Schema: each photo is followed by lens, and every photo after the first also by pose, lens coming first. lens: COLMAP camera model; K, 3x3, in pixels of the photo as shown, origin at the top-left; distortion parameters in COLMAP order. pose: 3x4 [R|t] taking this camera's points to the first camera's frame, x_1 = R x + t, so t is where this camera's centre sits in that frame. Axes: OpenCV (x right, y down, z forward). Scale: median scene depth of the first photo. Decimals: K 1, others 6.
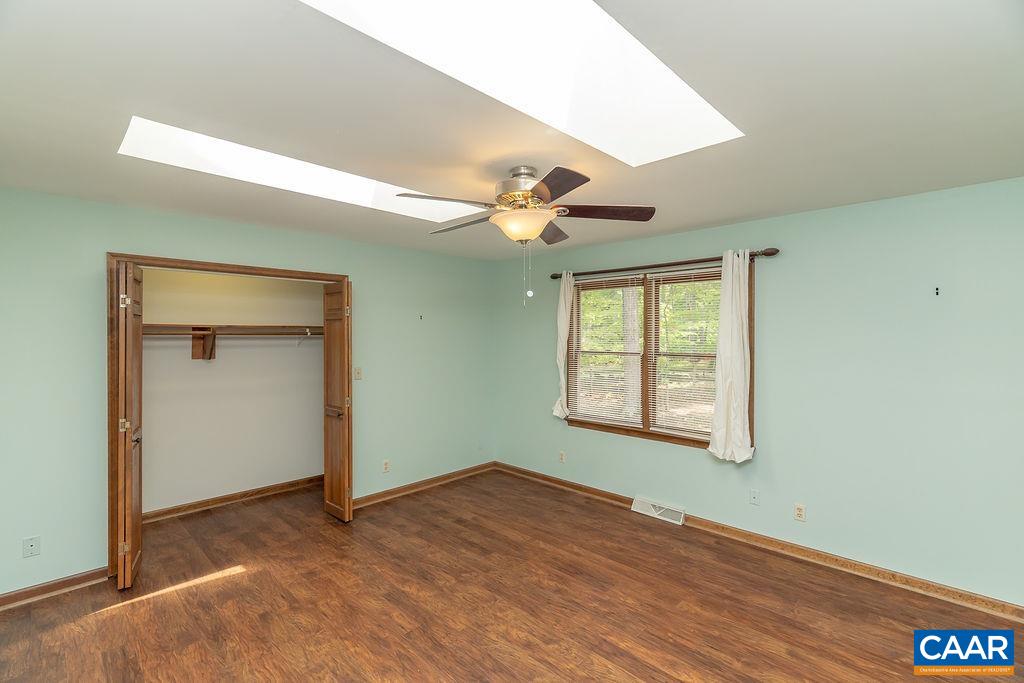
lens RADIAL K [[461.2, 0, 515.4], [0, 461.2, 333.9], [0, 0, 1]] dist [-0.008384, 0.003051]
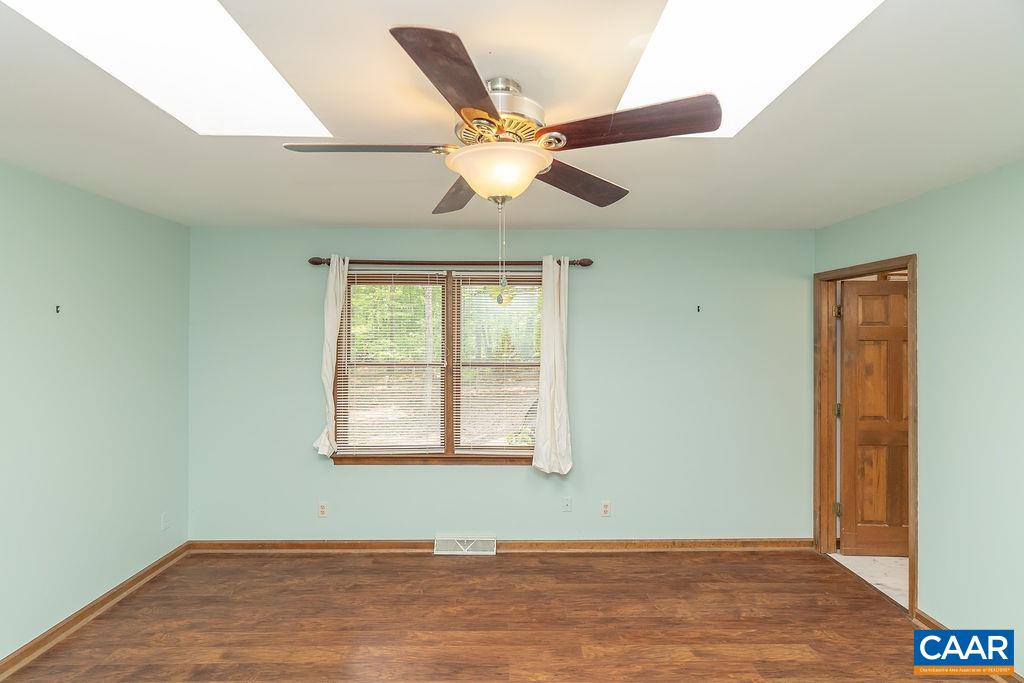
lens RADIAL K [[461.2, 0, 512.0], [0, 461.2, 339.7], [0, 0, 1]] dist [-0.008384, 0.003051]
pose [[0.706814, 0.001833, 0.707397, -0.269473], [-0.004549, 0.999988, 0.001954, -0.006771], [-0.707385, -0.004599, 0.706813, 0.359887]]
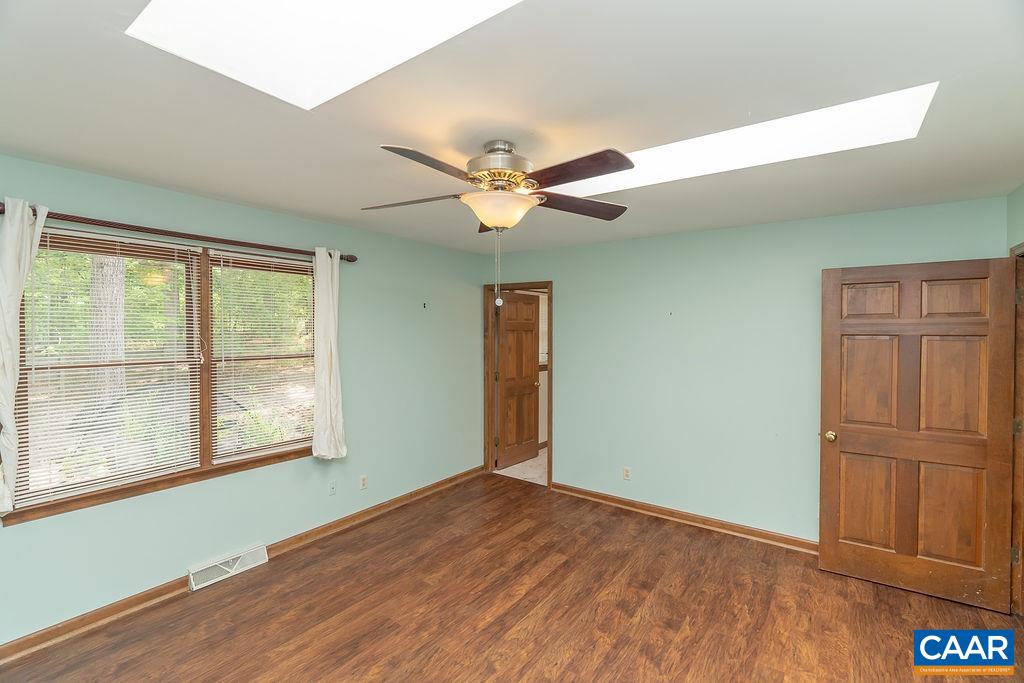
lens RADIAL K [[461.2, 0, 511.1], [0, 461.2, 334.3], [0, 0, 1]] dist [-0.008384, 0.003051]
pose [[-0.149224, -0.015185, 0.988687, -0.555591], [-0.008747, 0.999863, 0.014036, -0.013839], [-0.988765, -0.006554, -0.149337, 0.727872]]
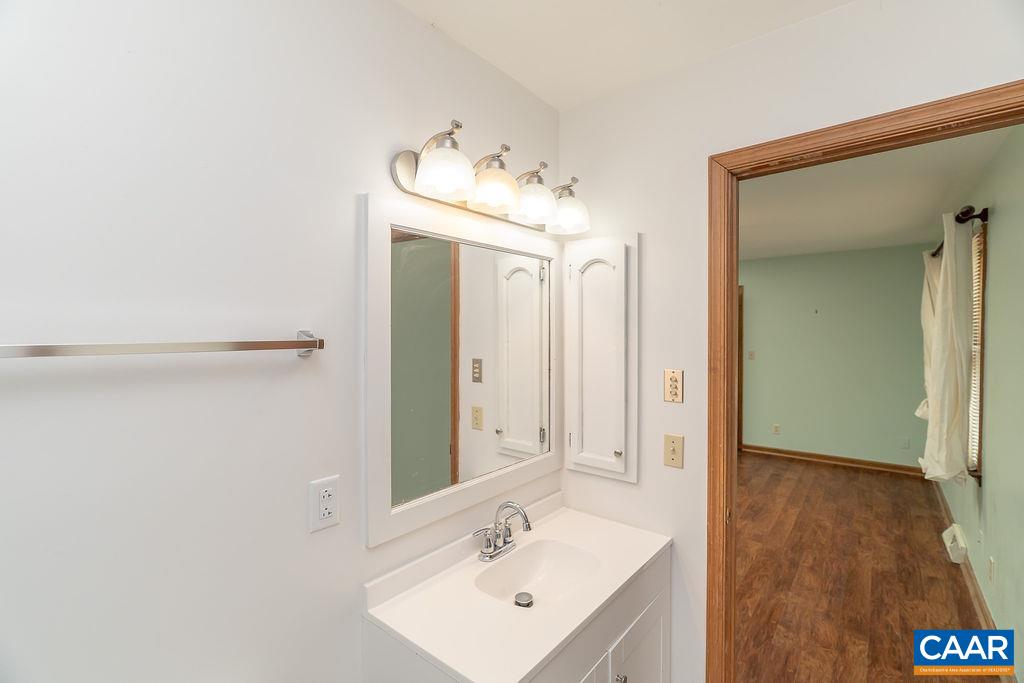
lens RADIAL K [[461.2, 0, 510.7], [0, 461.2, 336.1], [0, 0, 1]] dist [-0.008384, 0.003051]
pose [[0.097737, 0.009071, -0.995171, 1.130757], [0.002465, 0.999953, 0.009357, 0.017607], [0.995209, -0.003367, 0.097710, 0.174103]]
